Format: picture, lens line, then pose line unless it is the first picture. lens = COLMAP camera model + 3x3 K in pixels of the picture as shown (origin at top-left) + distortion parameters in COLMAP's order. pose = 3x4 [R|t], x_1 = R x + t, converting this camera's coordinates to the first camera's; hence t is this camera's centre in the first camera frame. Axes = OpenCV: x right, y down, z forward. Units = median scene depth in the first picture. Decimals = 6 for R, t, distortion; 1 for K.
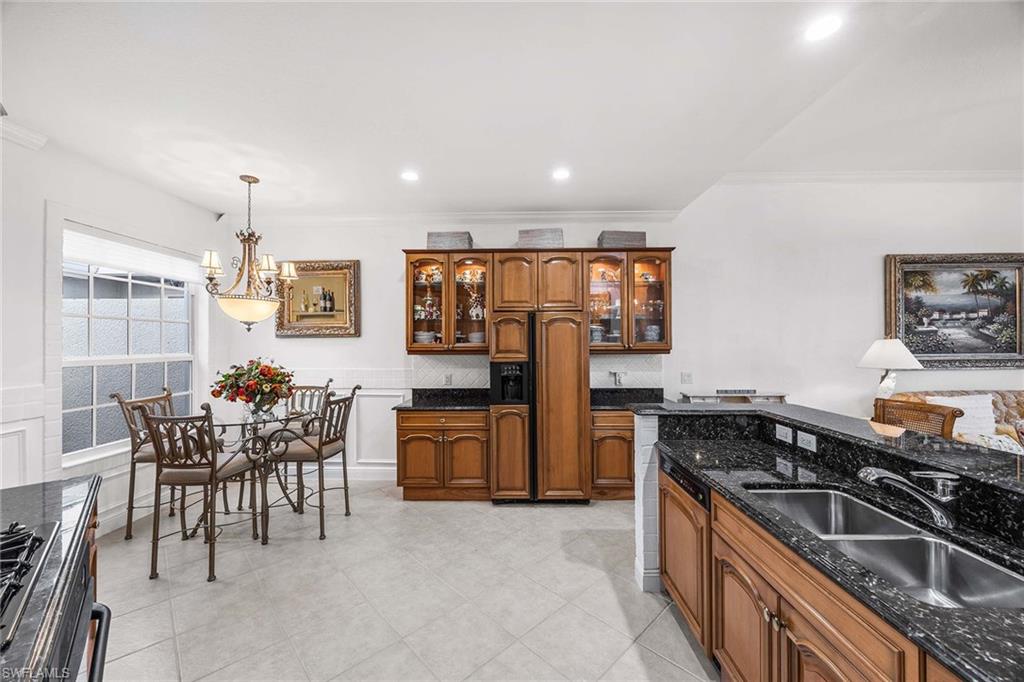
lens RADIAL K [[388.6, 0, 512.0], [0, 388.6, 341.0], [0, 0, 1]] dist [-0.001475, -0.000053]
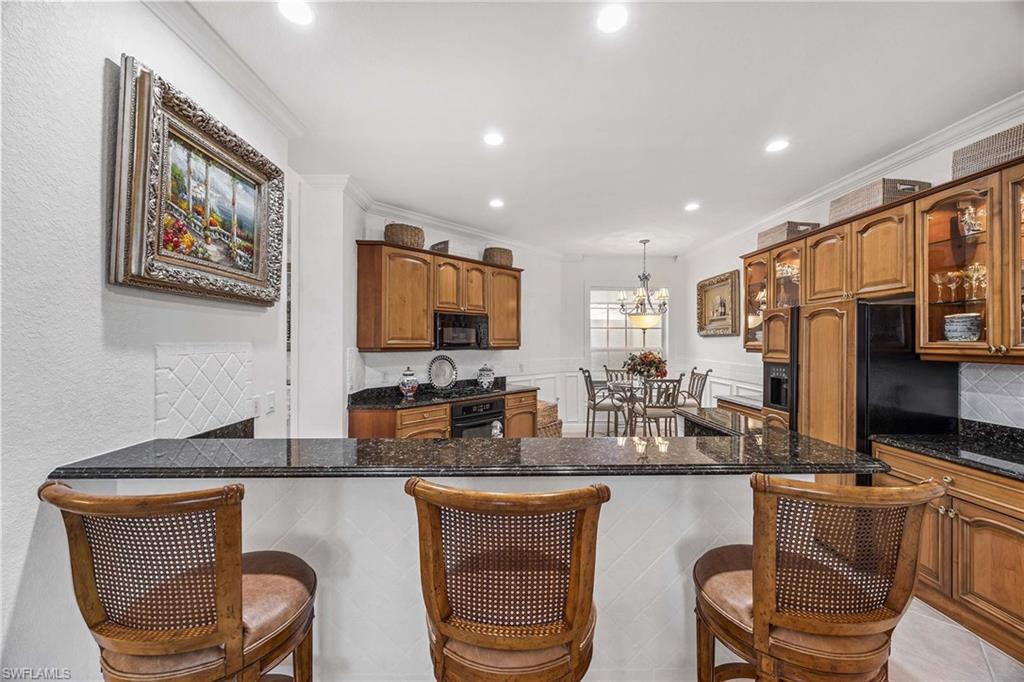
lens RADIAL K [[393.2, 0, 512.0], [0, 393.2, 341.0], [0, 0, 1]] dist [-0.001508, -0.000071]
pose [[0.041735, 0.002532, -0.999126, 0.862145], [0.000536, 0.999997, 0.002556, 0.000421], [0.999129, -0.000642, 0.041733, 0.333612]]
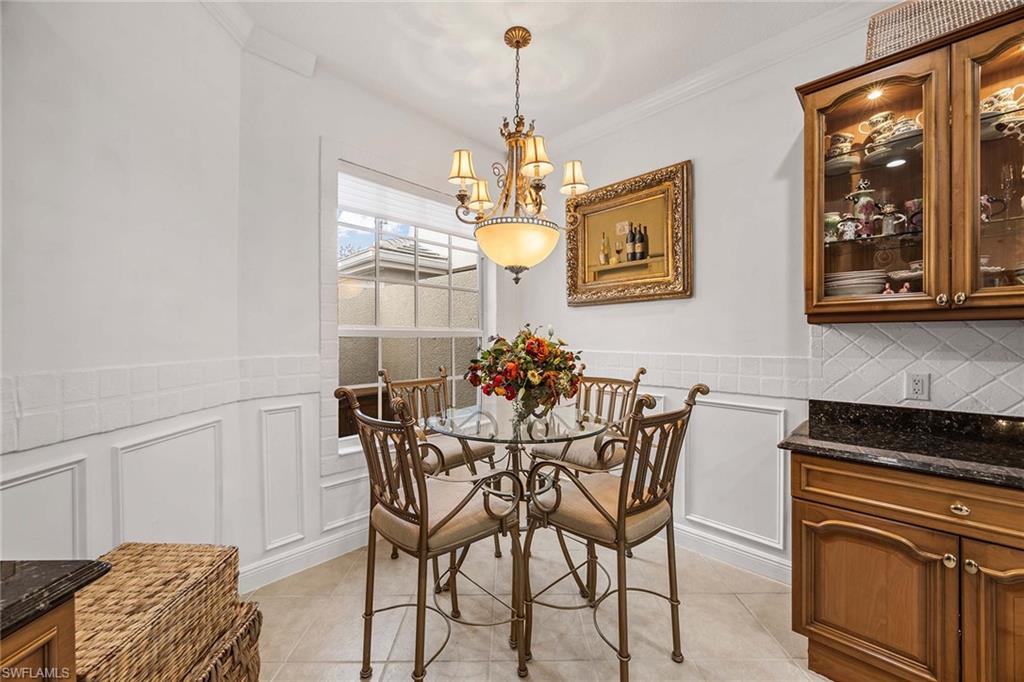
lens RADIAL K [[386.2, 0, 515.6], [0, 386.2, 338.4], [0, 0, 1]] dist [-0.001400, -0.000031]
pose [[0.732405, 0.003139, -0.680862, -0.232175], [0.001255, 0.999981, 0.005960, 0.053006], [0.680868, -0.005220, 0.732387, 0.489586]]
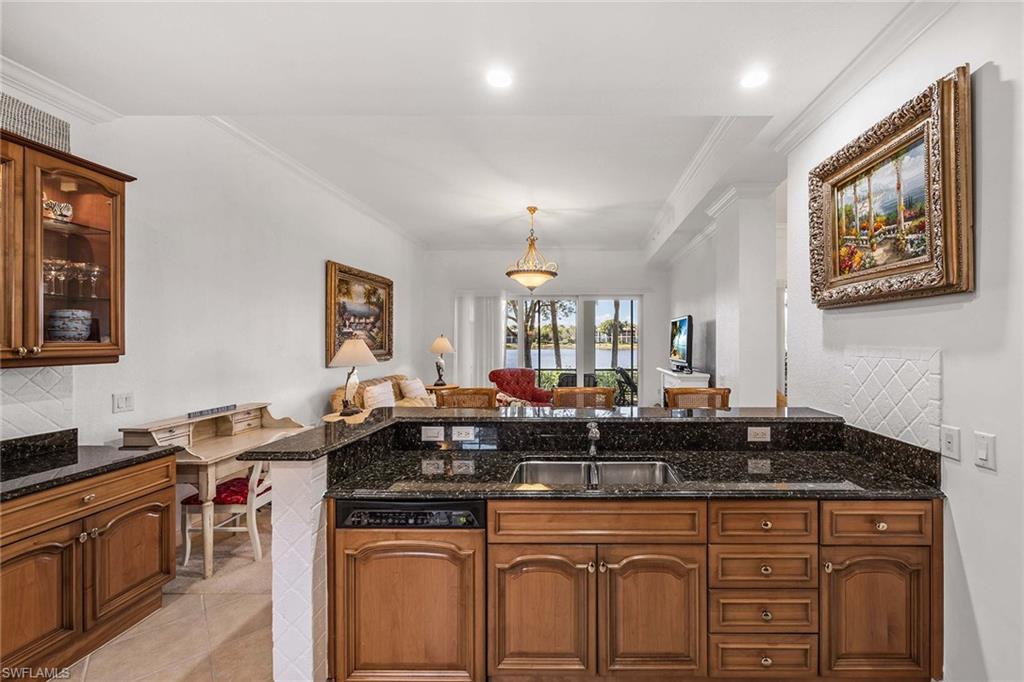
lens RADIAL K [[416.2, 0, 577.4], [0, 416.2, 341.2], [0, 0, 1]] dist [-0.000770, -0.000211]
pose [[-0.017845, 0.000672, 0.999841, -0.217540], [-0.004830, 0.999988, -0.000759, -0.001137], [-0.999829, -0.004842, -0.017842, 0.367089]]
